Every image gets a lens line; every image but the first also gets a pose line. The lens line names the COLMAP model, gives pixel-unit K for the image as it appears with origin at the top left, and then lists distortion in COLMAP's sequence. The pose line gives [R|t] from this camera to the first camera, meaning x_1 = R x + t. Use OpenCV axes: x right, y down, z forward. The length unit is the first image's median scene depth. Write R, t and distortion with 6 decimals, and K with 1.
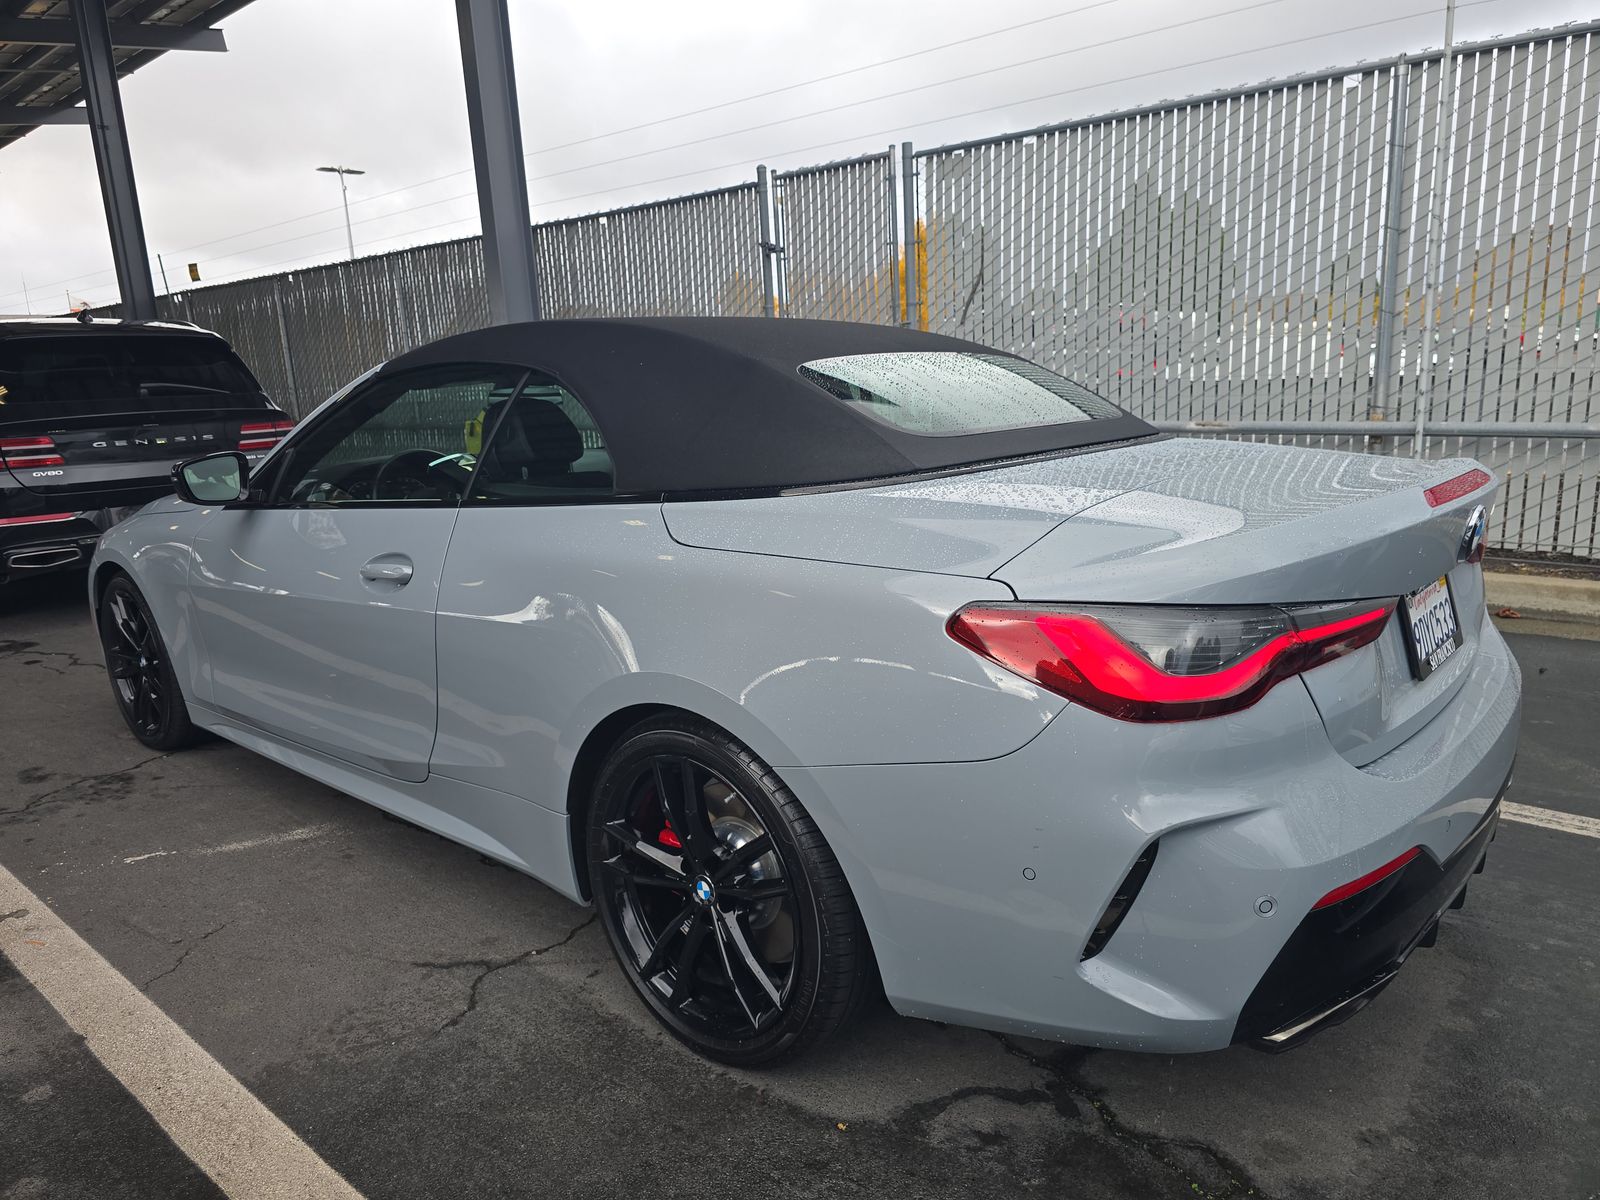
lens RADIAL K [[1094.8, 0, 800.0], [0, 1094.8, 600.0], [0, 0, 1]] dist [0.041028, -0.033950]
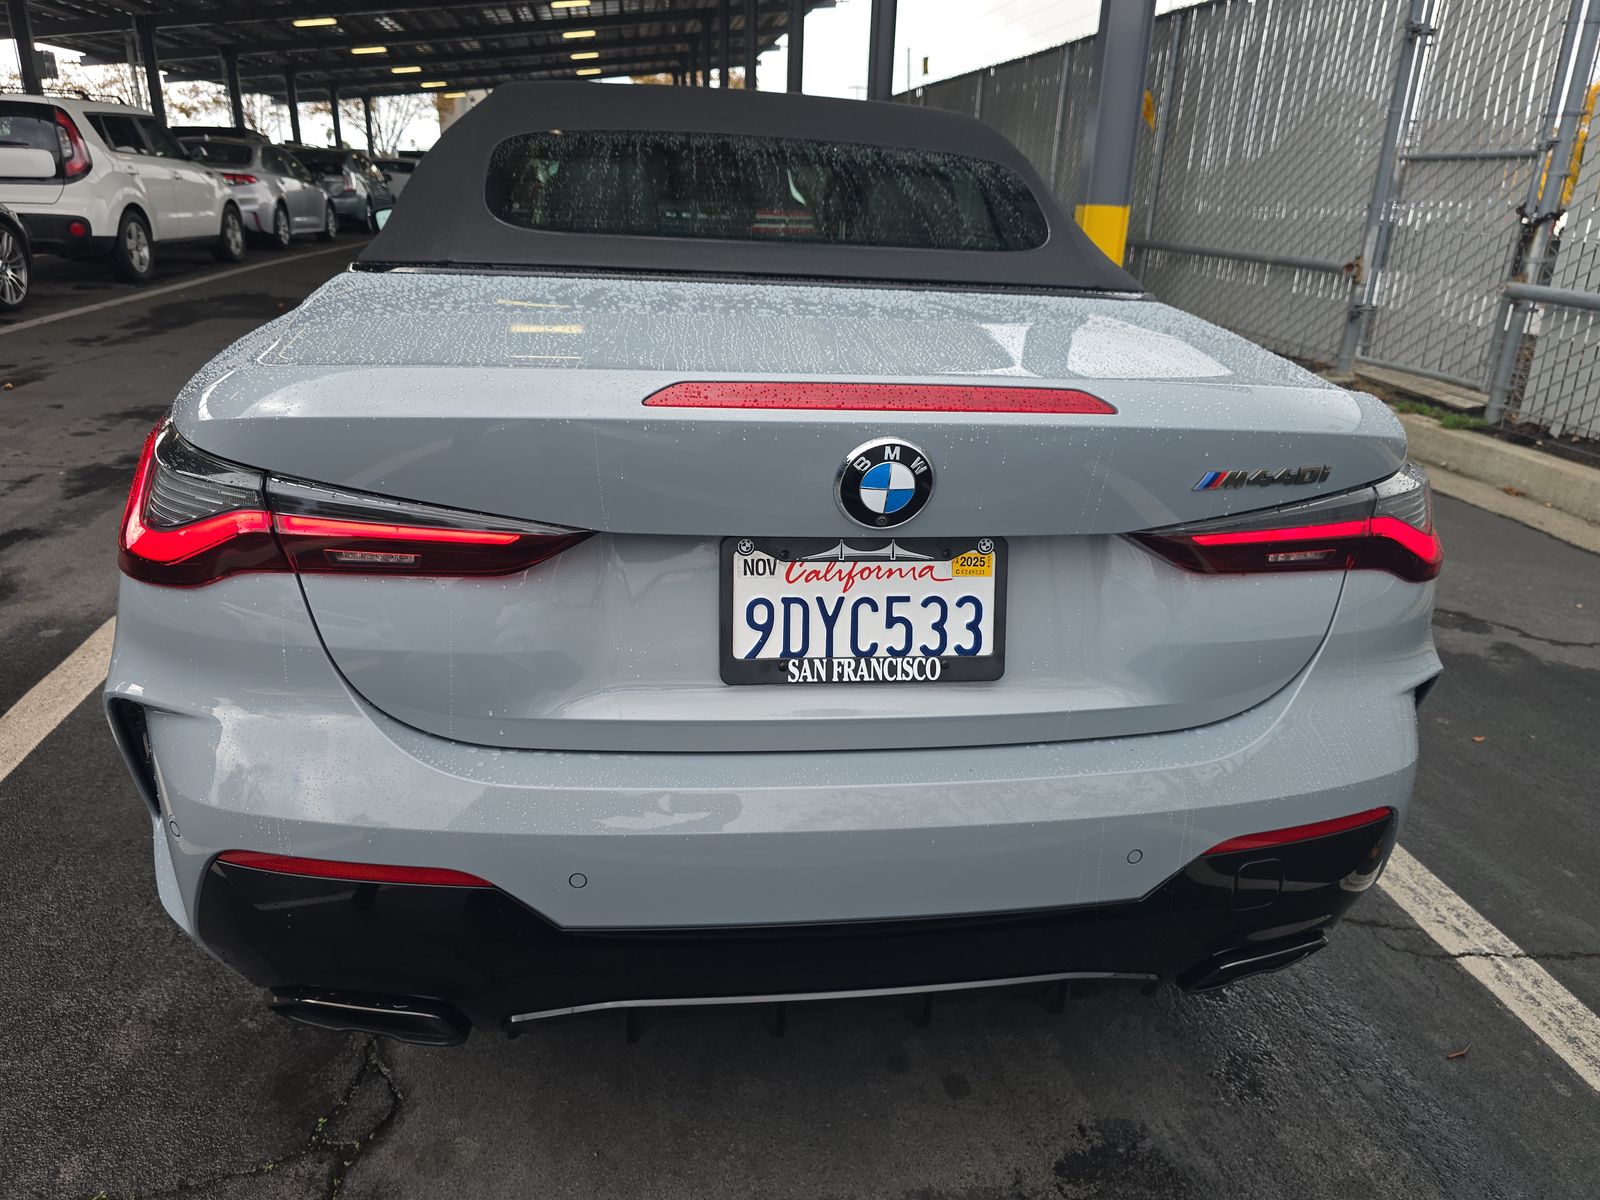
lens RADIAL K [[1094.8, 0, 800.0], [0, 1094.8, 600.0], [0, 0, 1]] dist [0.041028, -0.033950]
pose [[0.752355, 0.298932, -0.587028, 0.848345], [-0.206122, 0.953192, 0.221221, -0.108166], [0.625680, -0.045437, 0.778755, 0.484280]]
